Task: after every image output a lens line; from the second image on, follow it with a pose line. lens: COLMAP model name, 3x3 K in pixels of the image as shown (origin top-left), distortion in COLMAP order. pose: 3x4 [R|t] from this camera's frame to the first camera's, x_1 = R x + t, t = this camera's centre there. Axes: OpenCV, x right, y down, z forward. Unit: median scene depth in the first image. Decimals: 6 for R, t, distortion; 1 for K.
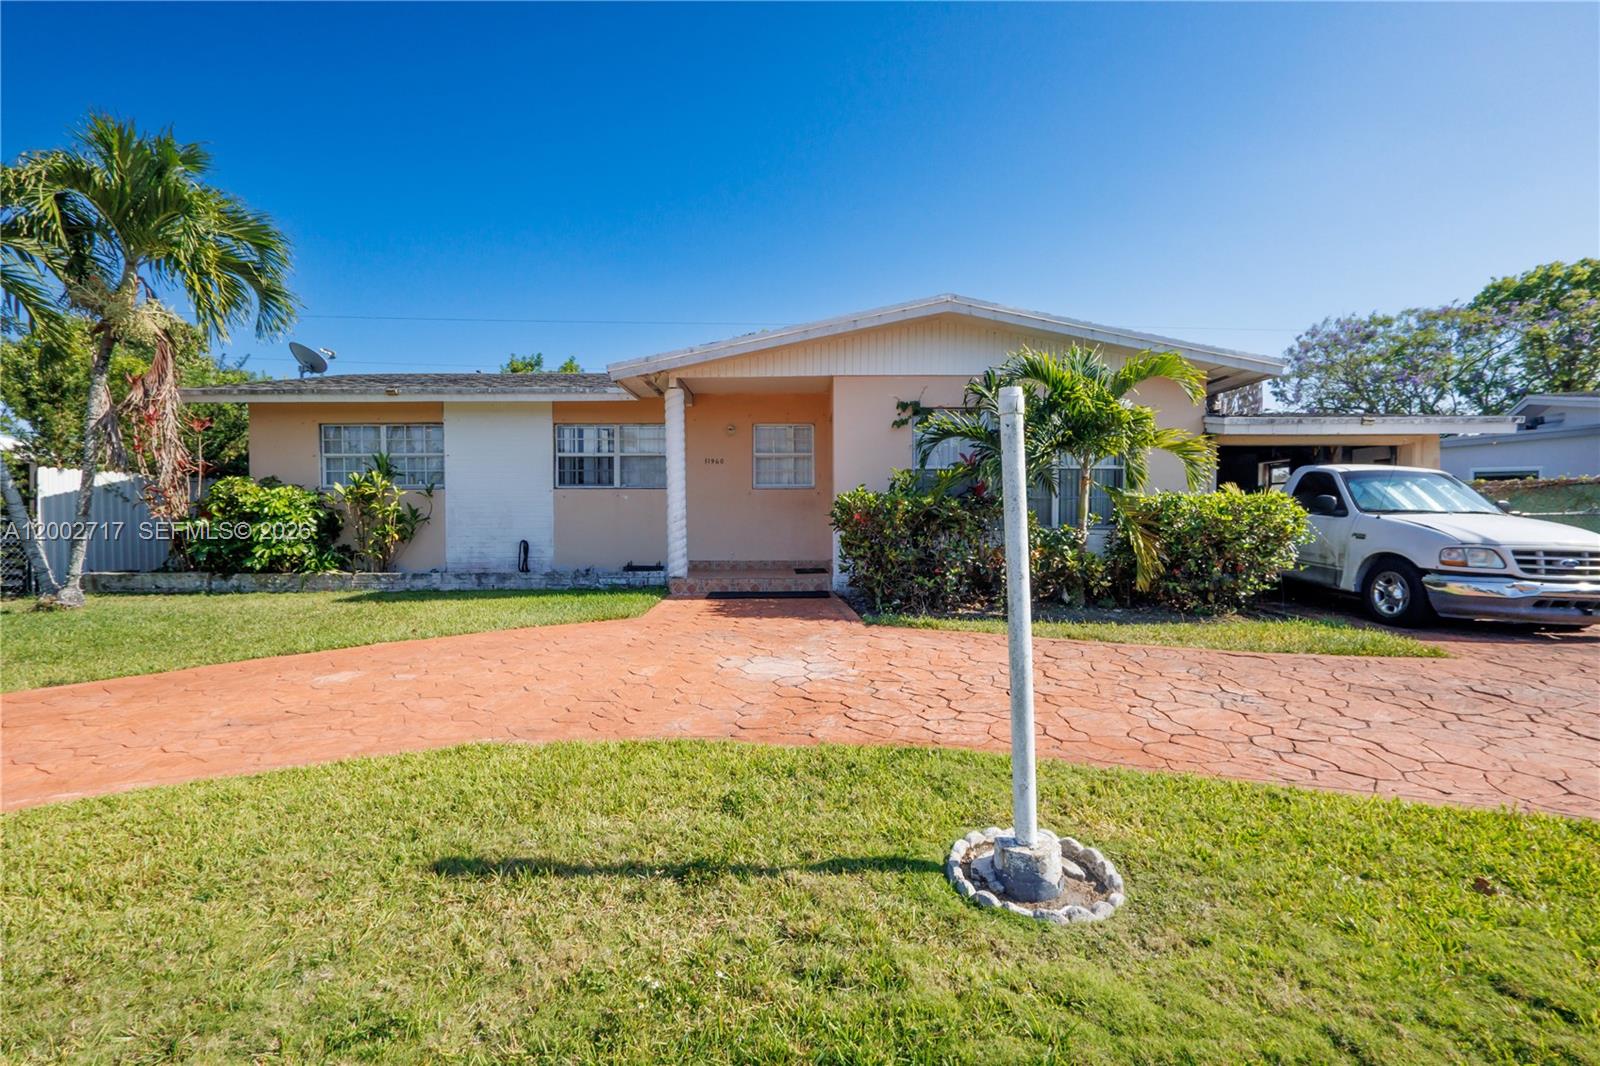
lens RADIAL K [[739.6, 0, 801.3], [0, 739.6, 539.7], [0, 0, 1]] dist [-0.002122, -0.000018]
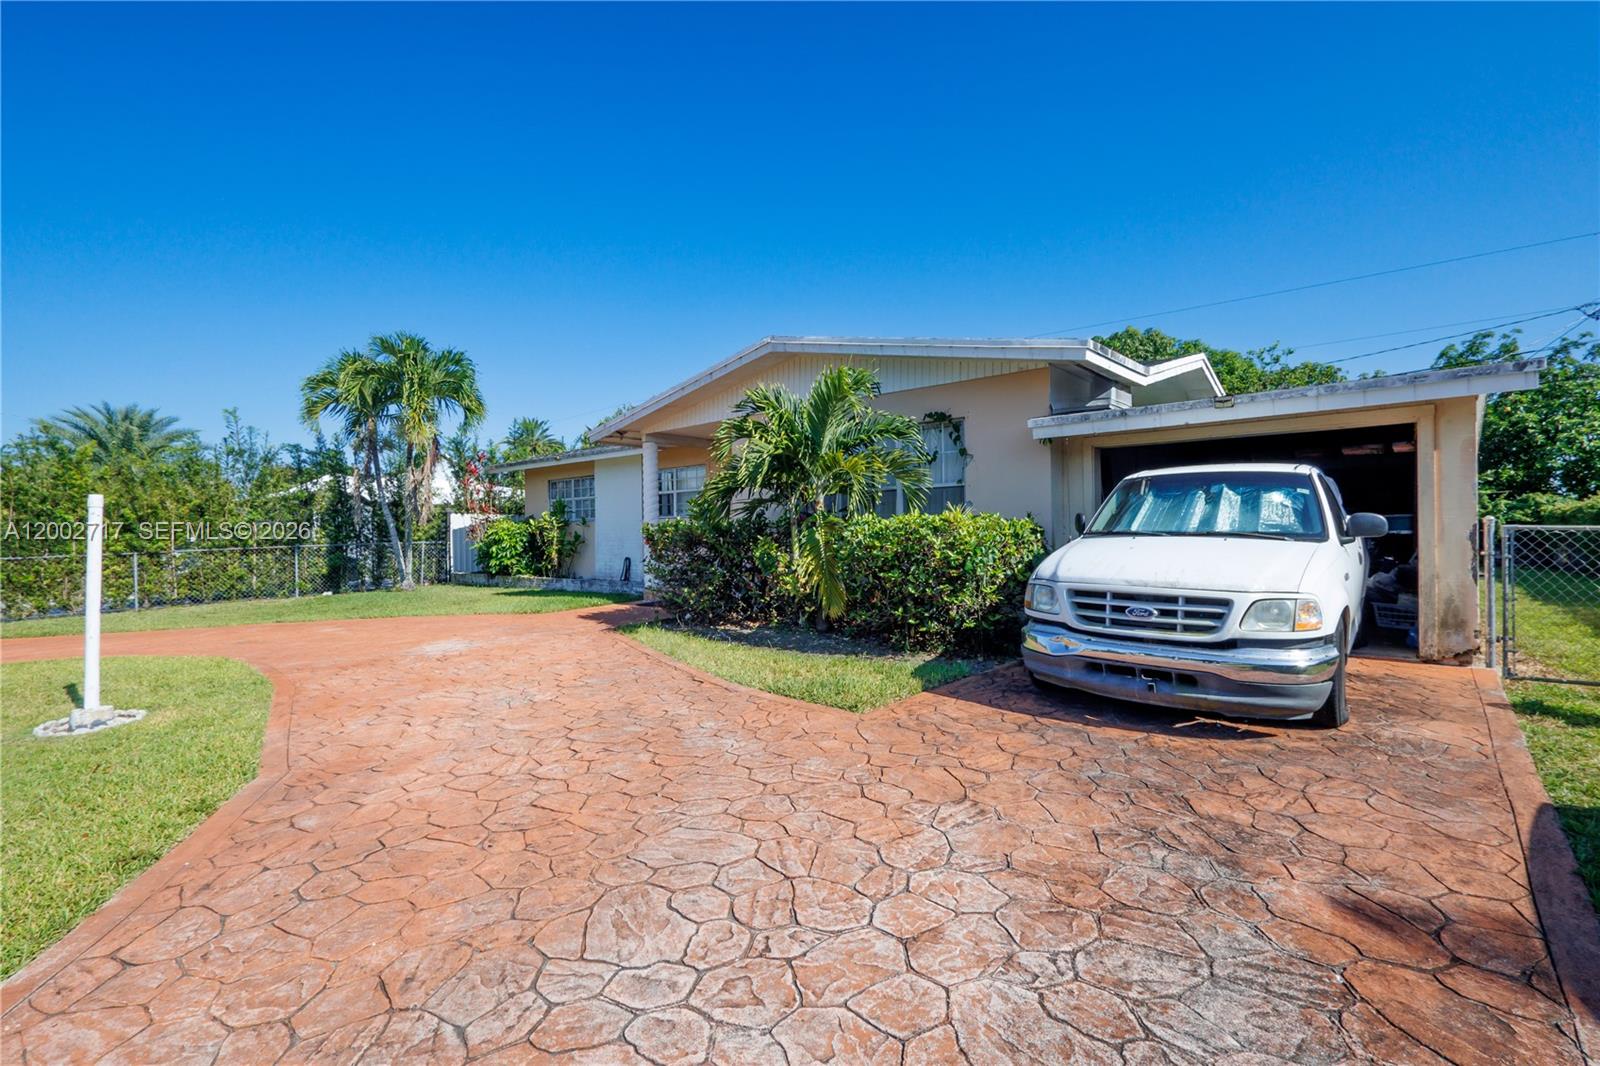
lens RADIAL K [[739.6, 0, 801.3], [0, 739.6, 539.7], [0, 0, 1]] dist [-0.002122, -0.000018]
pose [[0.757206, -0.003516, -0.653167, 0.942819], [-0.008123, 0.999857, -0.014800, -0.016658], [0.653126, 0.016512, 0.757069, 0.211092]]
